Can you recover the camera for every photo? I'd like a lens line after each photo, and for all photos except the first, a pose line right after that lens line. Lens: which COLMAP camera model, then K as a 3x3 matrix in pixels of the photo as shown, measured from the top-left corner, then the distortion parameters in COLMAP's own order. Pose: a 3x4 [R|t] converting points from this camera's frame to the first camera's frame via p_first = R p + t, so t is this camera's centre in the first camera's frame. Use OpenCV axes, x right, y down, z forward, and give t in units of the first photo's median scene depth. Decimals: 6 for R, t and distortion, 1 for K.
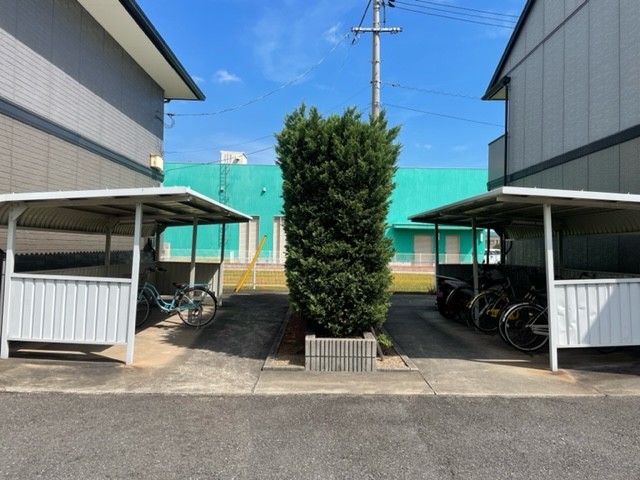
lens RADIAL K [[483.5, 0, 322.4], [0, 483.5, 238.2], [0, 0, 1]] dist [0.079899, -0.105455]
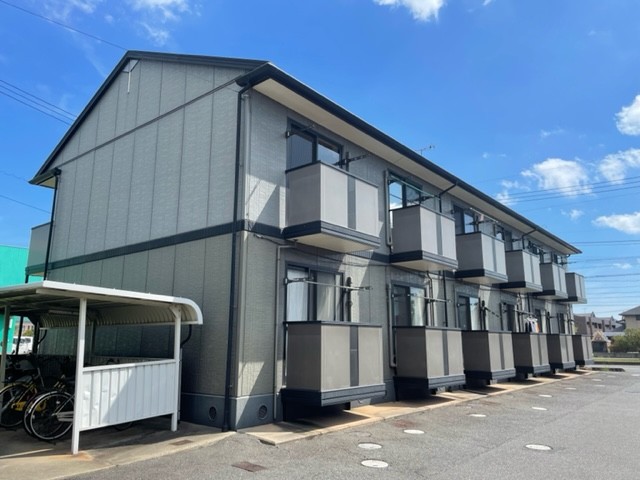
lens RADIAL K [[483.5, 0, 322.4], [0, 483.5, 238.2], [0, 0, 1]] dist [0.079899, -0.105455]
pose [[0.640753, 0.140350, 0.754809, -0.050957], [-0.008309, 0.984359, -0.175980, -0.009789], [-0.767702, 0.106488, 0.631897, -0.128810]]
